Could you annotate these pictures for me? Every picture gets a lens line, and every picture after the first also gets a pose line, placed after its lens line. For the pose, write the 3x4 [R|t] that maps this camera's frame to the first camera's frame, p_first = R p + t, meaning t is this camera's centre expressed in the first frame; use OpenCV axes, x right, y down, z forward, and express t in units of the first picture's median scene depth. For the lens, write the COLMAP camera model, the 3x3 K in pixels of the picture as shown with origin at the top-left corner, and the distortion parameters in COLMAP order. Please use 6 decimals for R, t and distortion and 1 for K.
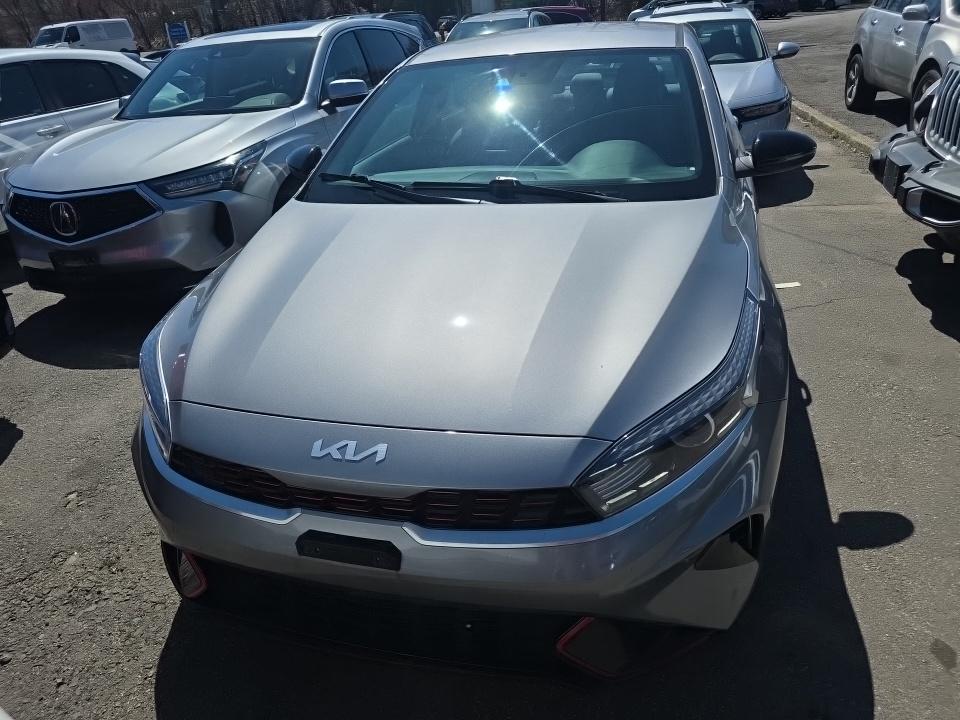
lens RADIAL K [[653.9, 0, 480.0], [0, 653.9, 360.0], [0, 0, 1]] dist [0.001863, 0.000977]
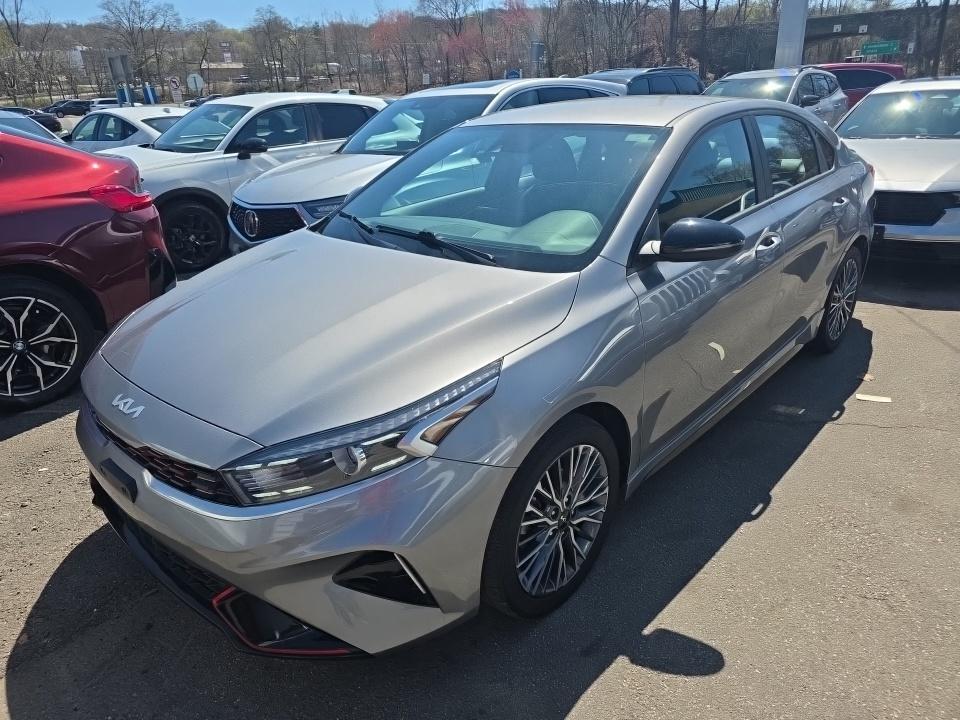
lens RADIAL K [[645.7, 0, 480.0], [0, 645.7, 360.0], [0, 0, 1]] dist [0.027965, -0.000240]
pose [[0.889726, 0.204325, -0.408215, 0.465854], [-0.227121, 0.973837, -0.007585, -0.053031], [0.395985, 0.099463, 0.912854, 0.014733]]
